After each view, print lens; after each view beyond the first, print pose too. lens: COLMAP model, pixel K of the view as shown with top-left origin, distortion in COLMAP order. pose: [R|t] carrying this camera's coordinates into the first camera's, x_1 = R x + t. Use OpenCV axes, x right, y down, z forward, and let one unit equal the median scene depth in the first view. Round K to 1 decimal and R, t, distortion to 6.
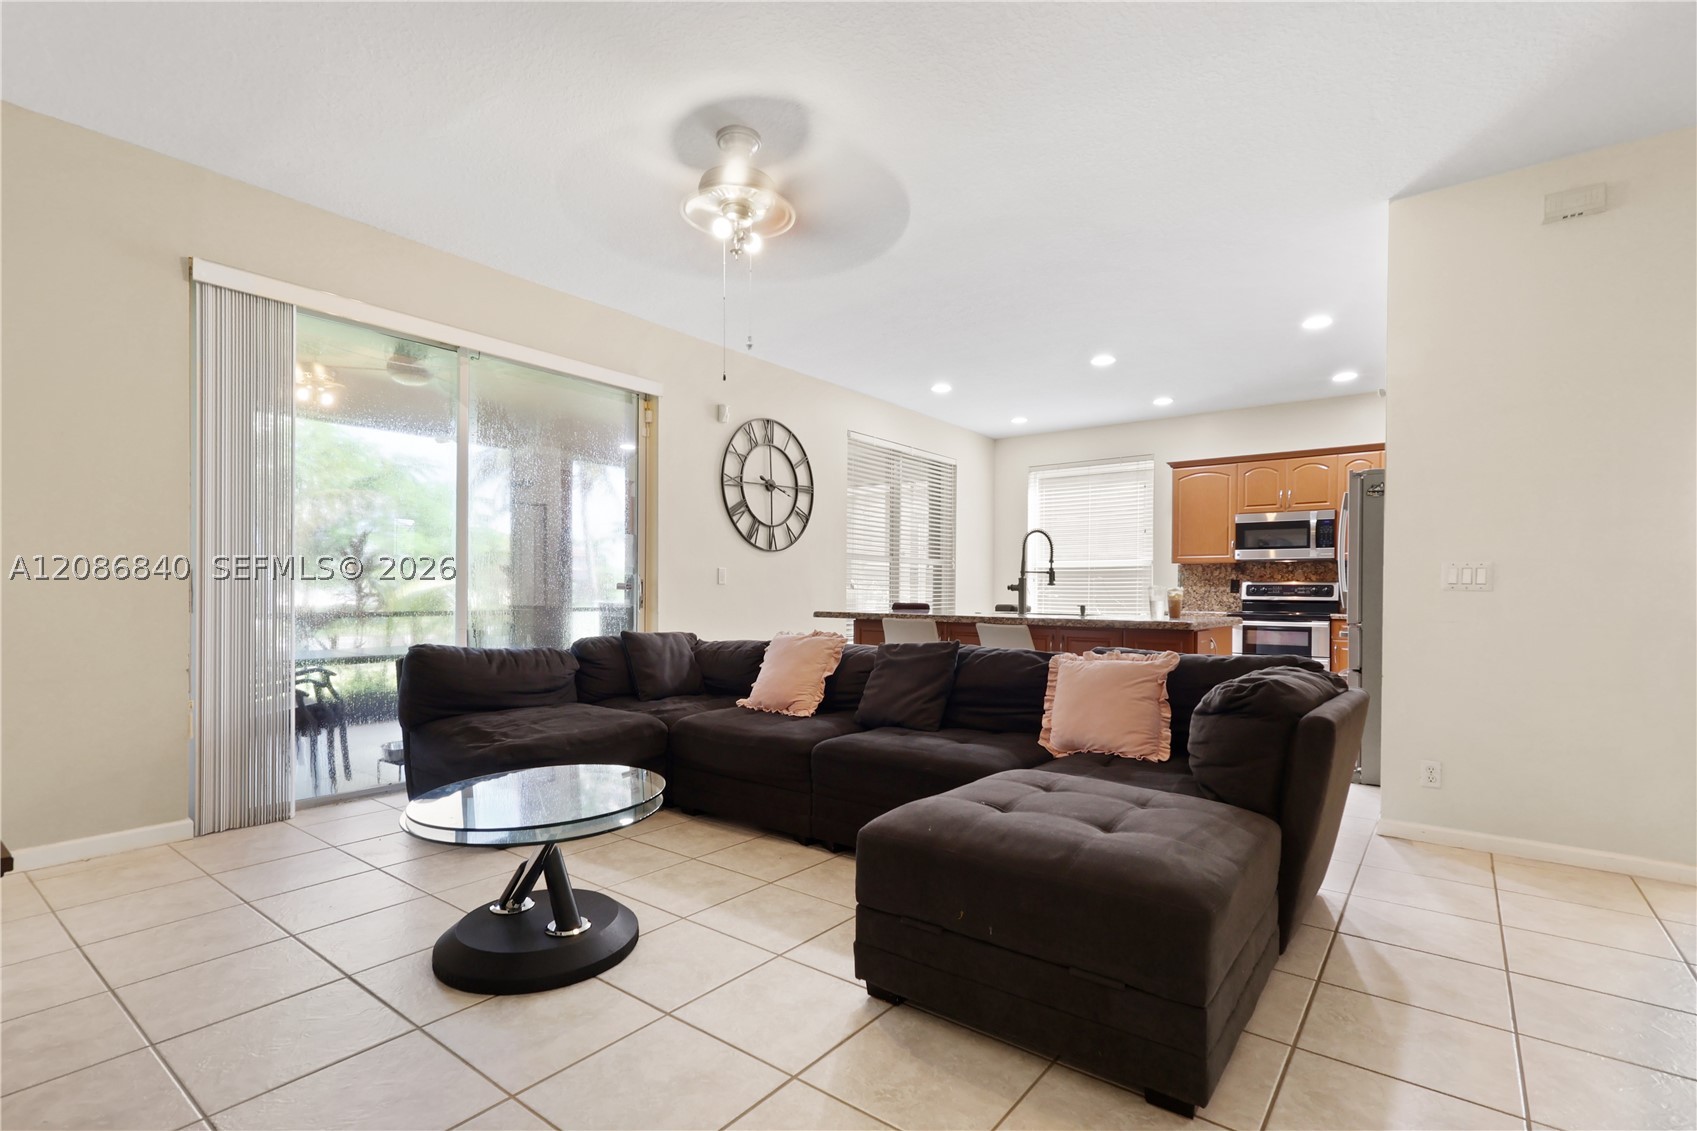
lens RADIAL K [[803.1, 0, 835.0], [0, 803.1, 591.8], [0, 0, 1]] dist [0.000195, 0.000226]
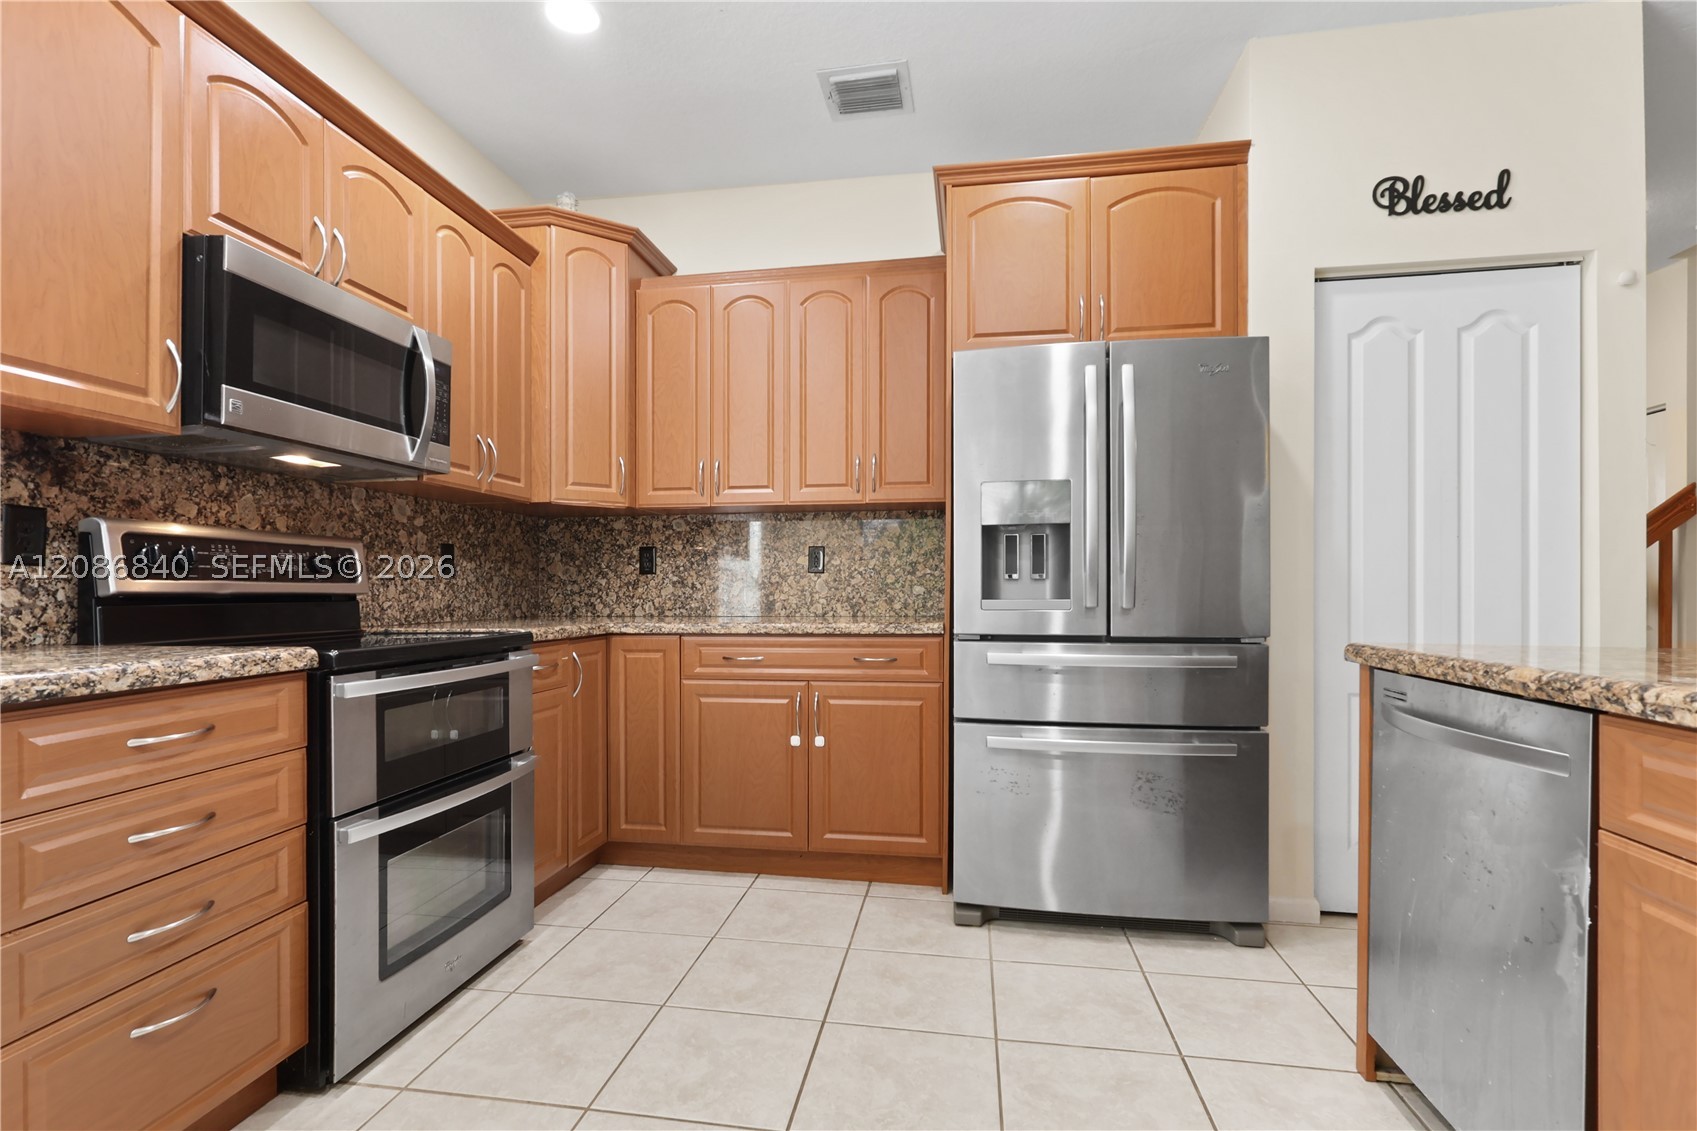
lens RADIAL K [[803.1, 0, 835.0], [0, 803.1, 591.8], [0, 0, 1]] dist [0.000195, 0.000226]
pose [[-0.464579, -0.010190, 0.885473, 0.215708], [-0.008192, 0.999940, 0.007209, 0.006118], [-0.885494, -0.003905, -0.464635, 0.998496]]
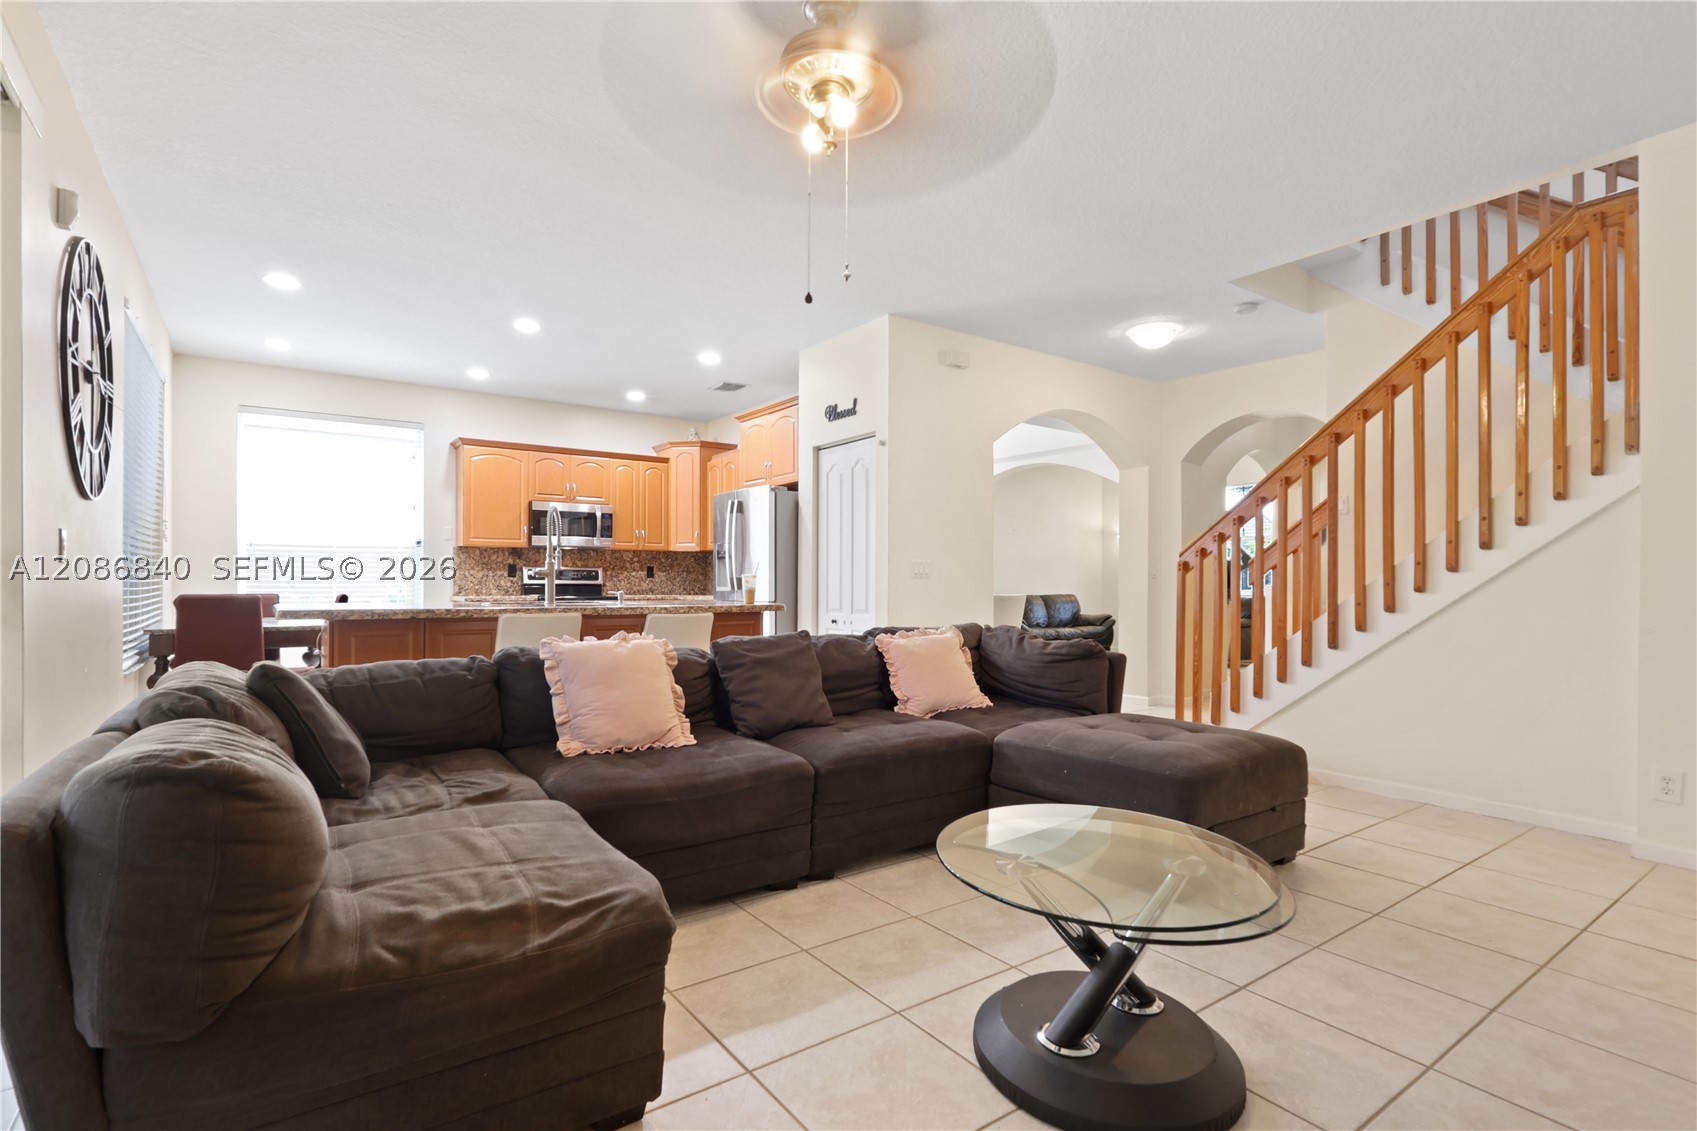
lens RADIAL K [[805.7, 0, 839.5], [0, 805.7, 574.3], [0, 0, 1]] dist [-0.001640, -0.000153]
pose [[0.290114, 0.001758, 0.956991, -0.390799], [-0.003520, 0.999994, -0.000770, -0.003228], [-0.956986, -0.003145, 0.290118, 0.343023]]
